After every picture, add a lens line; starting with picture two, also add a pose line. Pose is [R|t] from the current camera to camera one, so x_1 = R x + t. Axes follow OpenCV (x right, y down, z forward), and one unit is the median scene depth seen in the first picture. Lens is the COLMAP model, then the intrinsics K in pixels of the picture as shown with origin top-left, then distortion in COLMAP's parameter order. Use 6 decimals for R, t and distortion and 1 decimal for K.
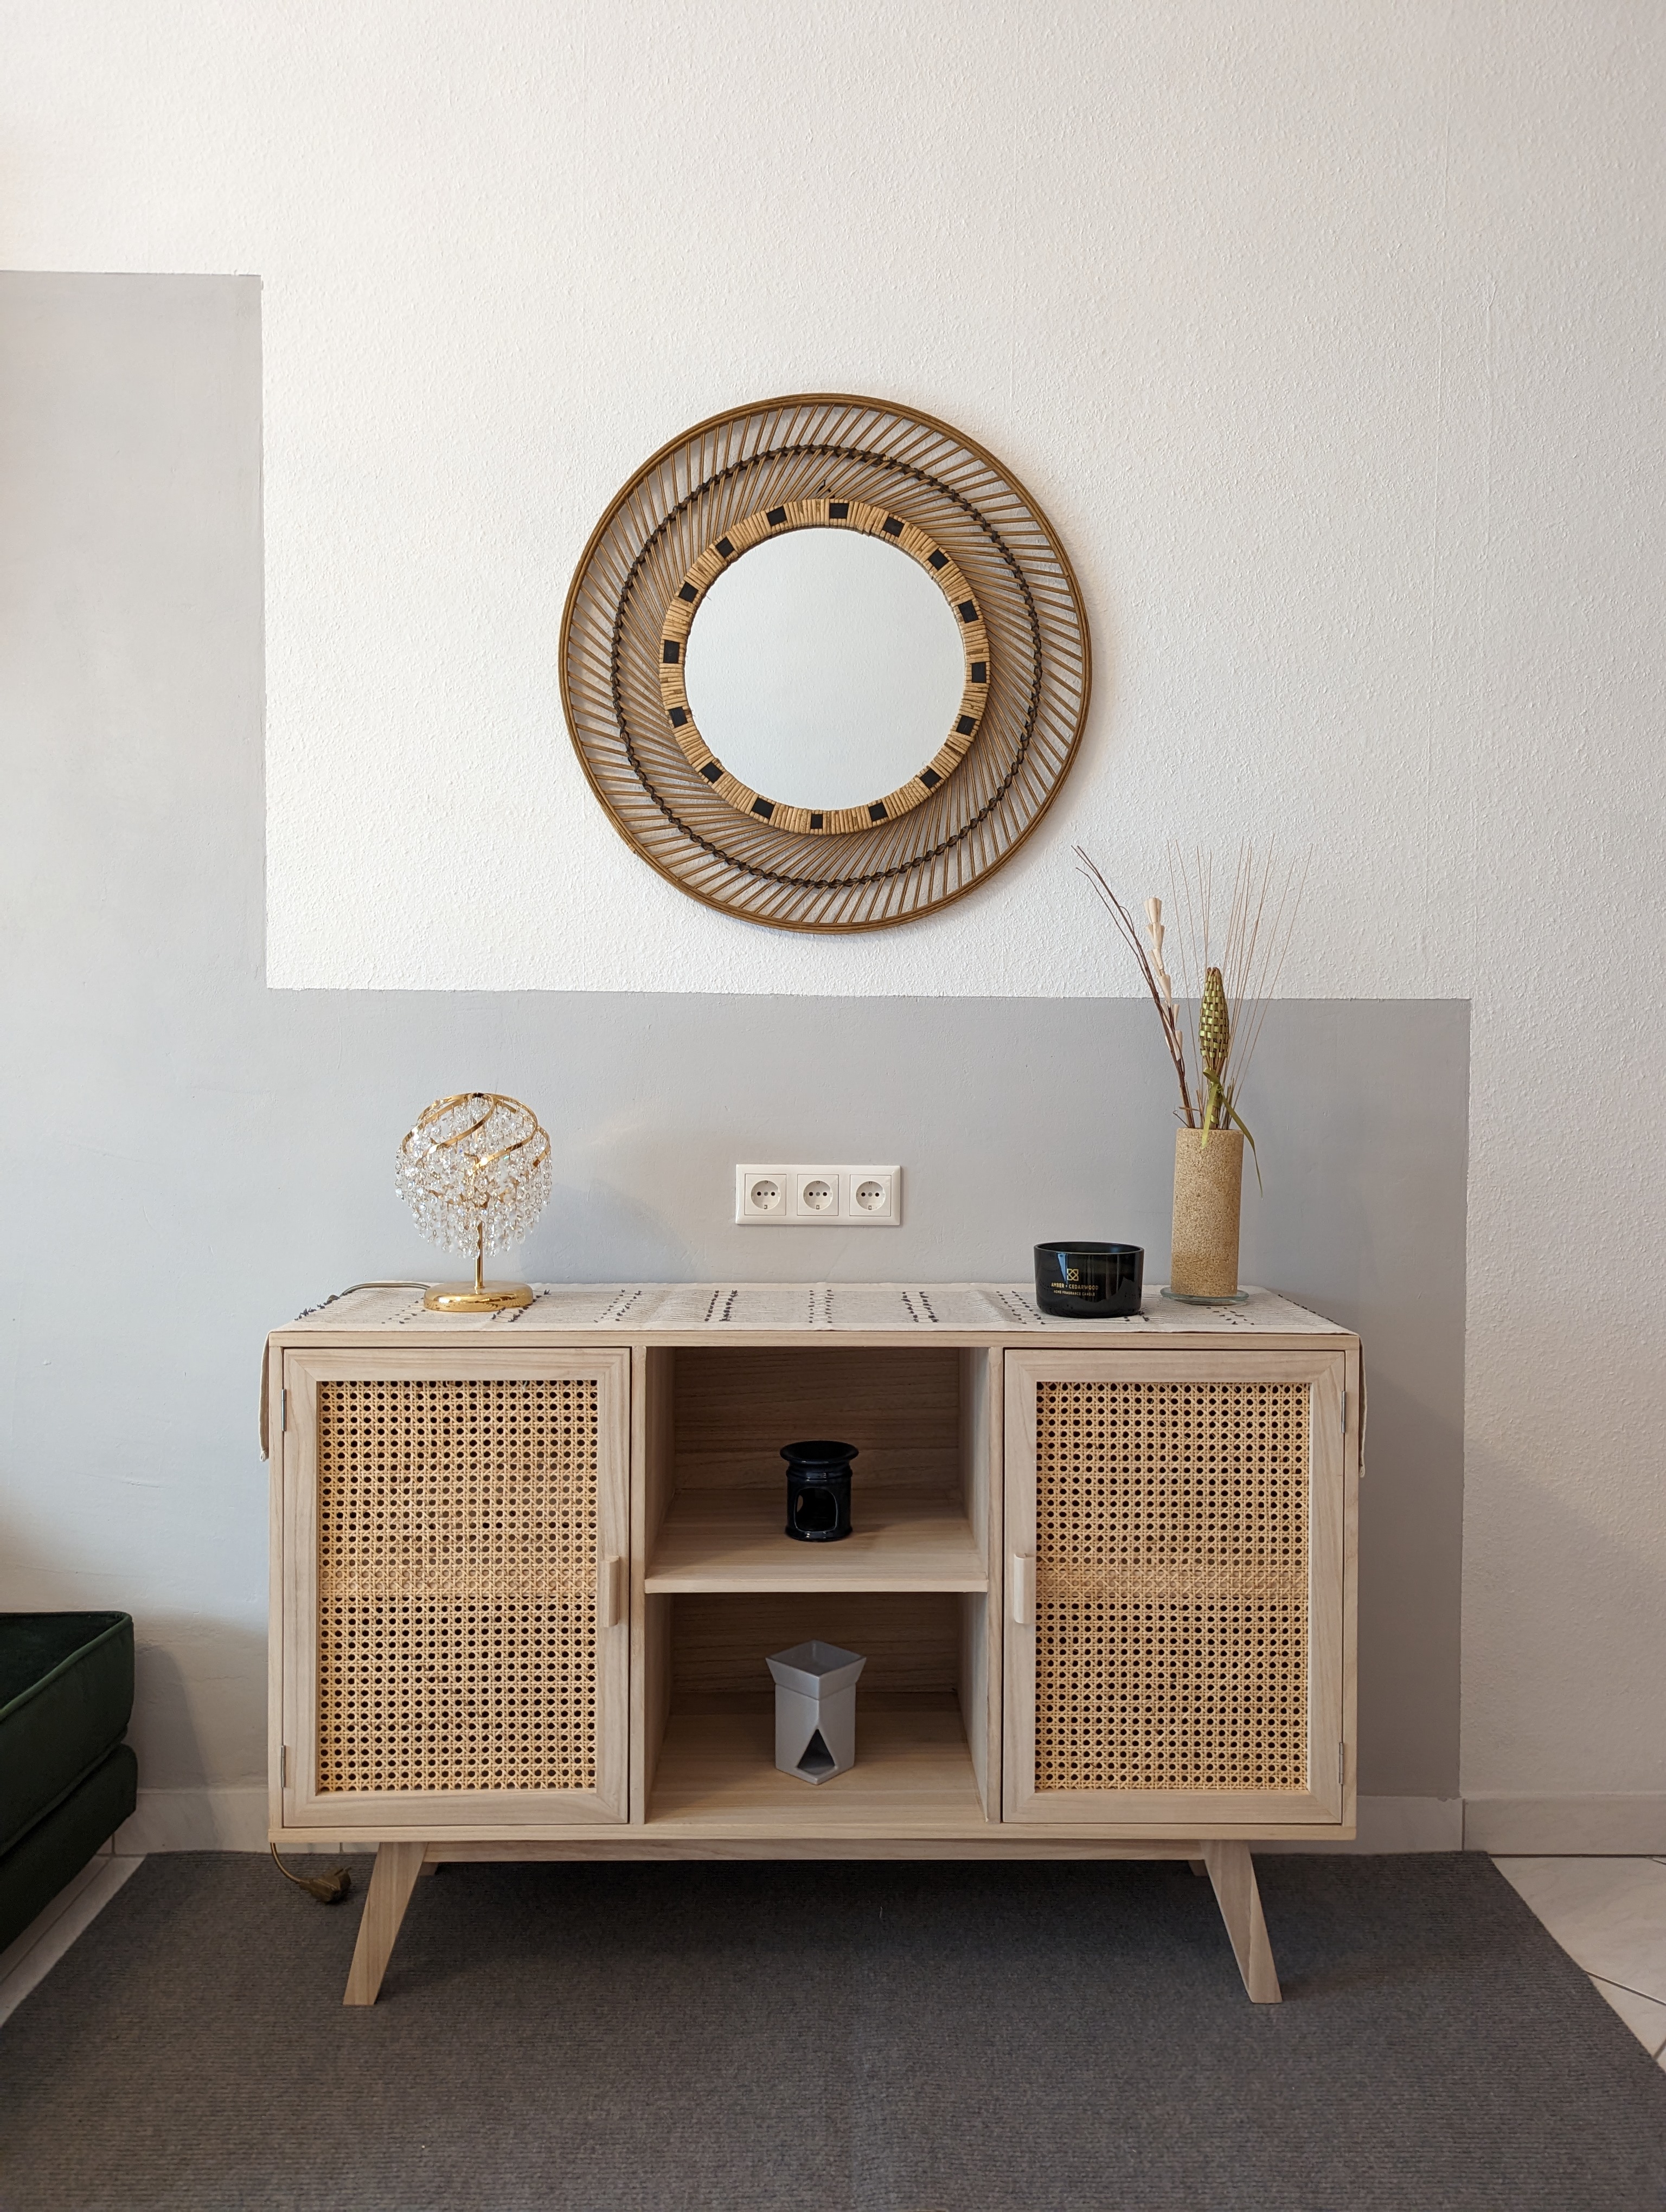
lens RADIAL K [[1572.8, 0, 838.9], [0, 1572.8, 1114.0], [0, 0, 1]] dist [0.047107, -0.038473]
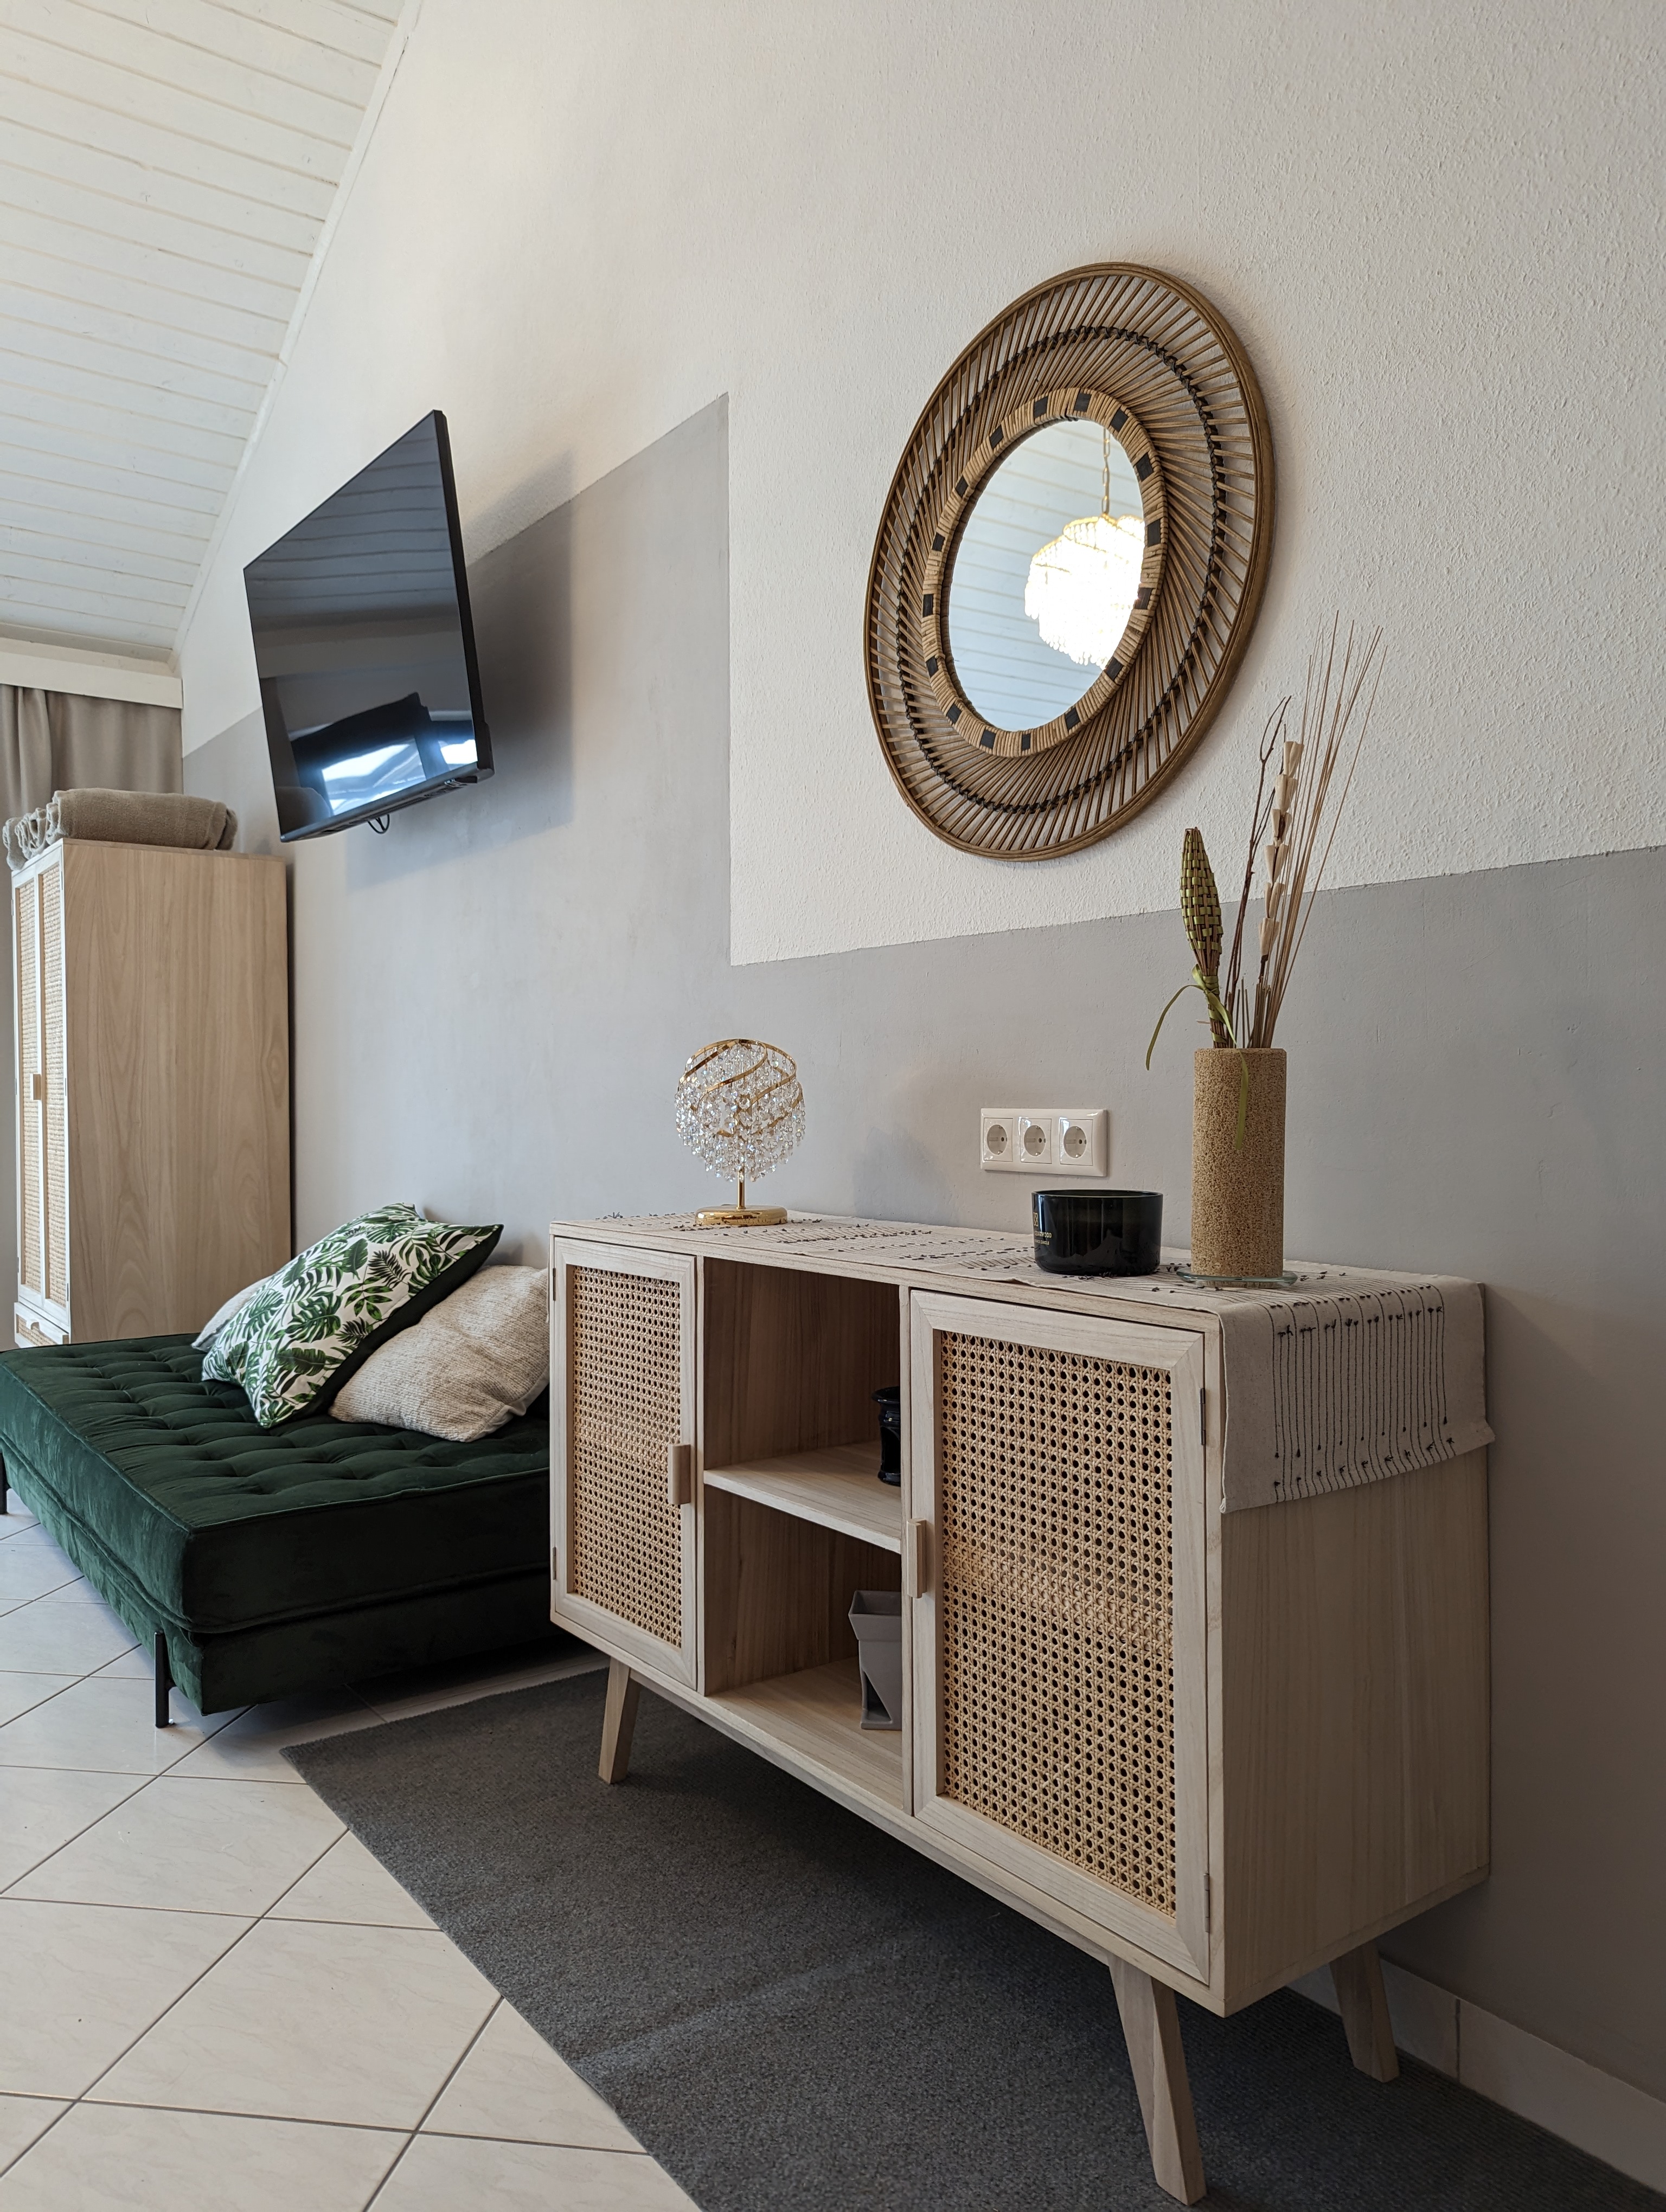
lens RADIAL K [[1572.8, 0, 844.4], [0, 1572.8, 1113.4], [0, 0, 1]] dist [0.047107, -0.038473]
pose [[0.583850, -0.001825, -0.811859, 0.801984], [-0.018718, 0.999701, -0.015708, 0.061699], [0.811646, 0.024367, 0.583642, 0.427310]]
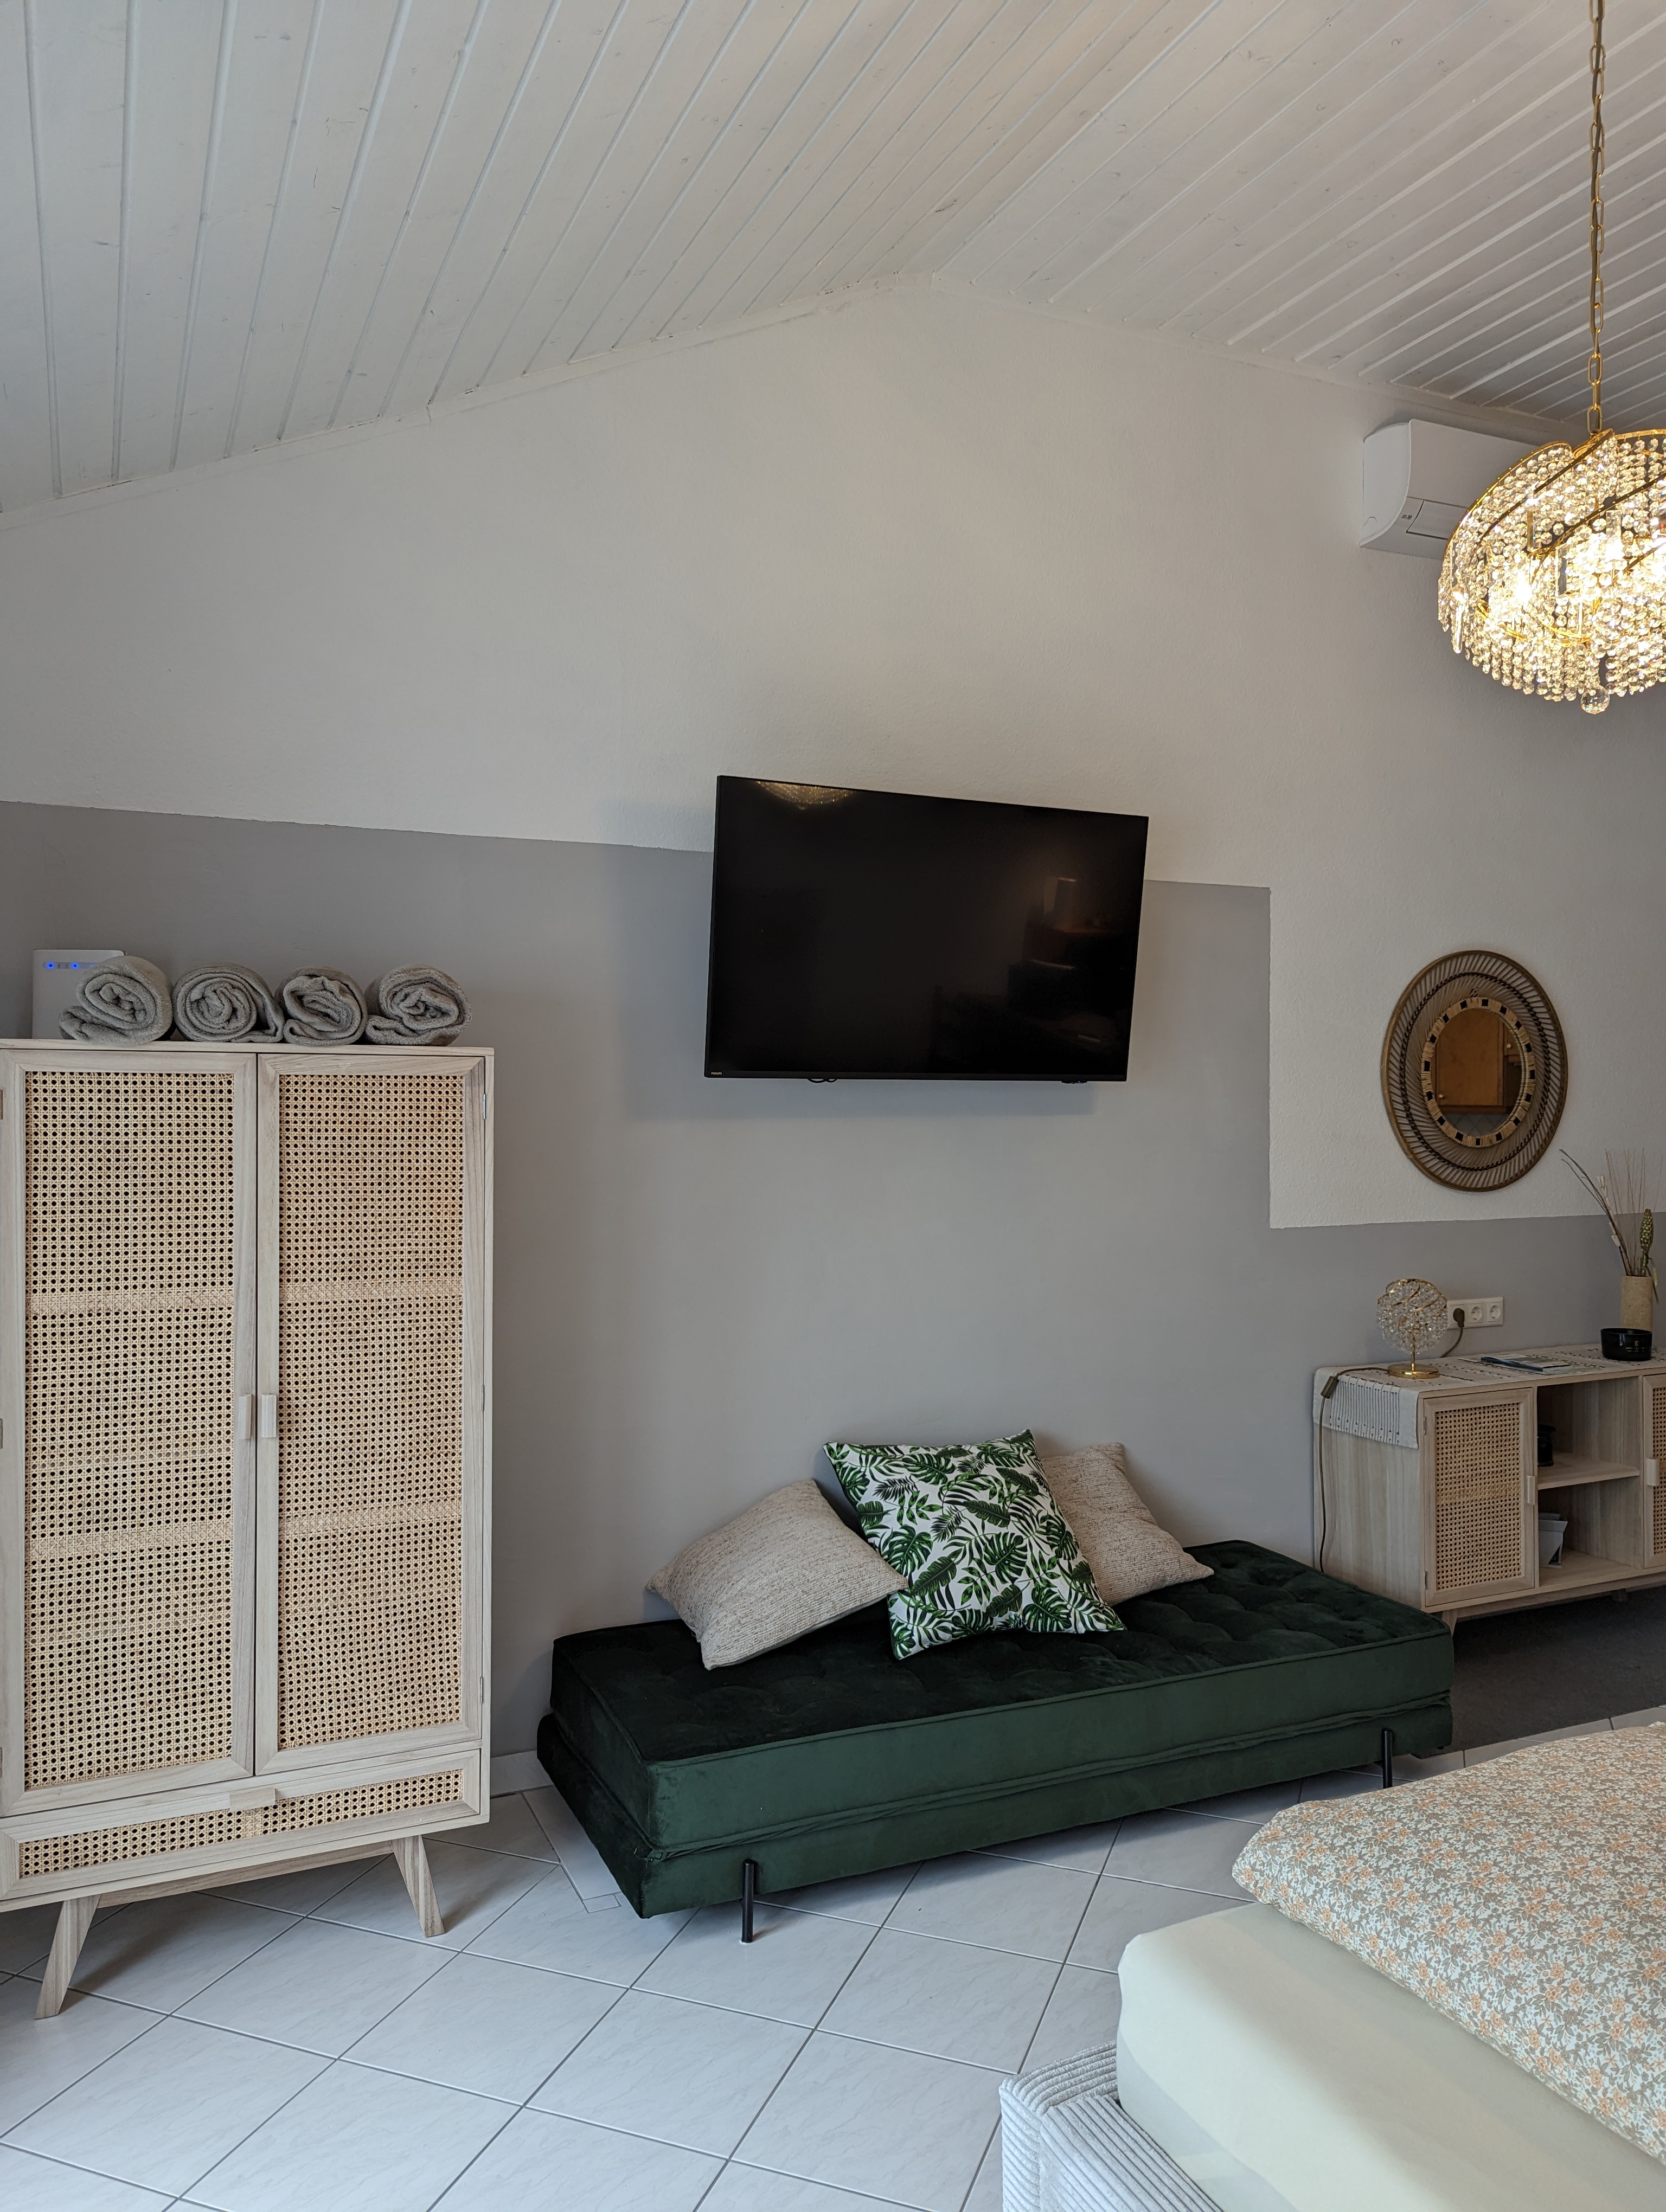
lens RADIAL K [[1572.8, 0, 826.6], [0, 1572.8, 1121.7], [0, 0, 1]] dist [0.047107, -0.038473]
pose [[0.914324, -0.017349, 0.404613, -2.016286], [0.028180, 0.999386, -0.020826, -0.225157], [-0.404003, 0.030444, 0.914251, -0.753062]]
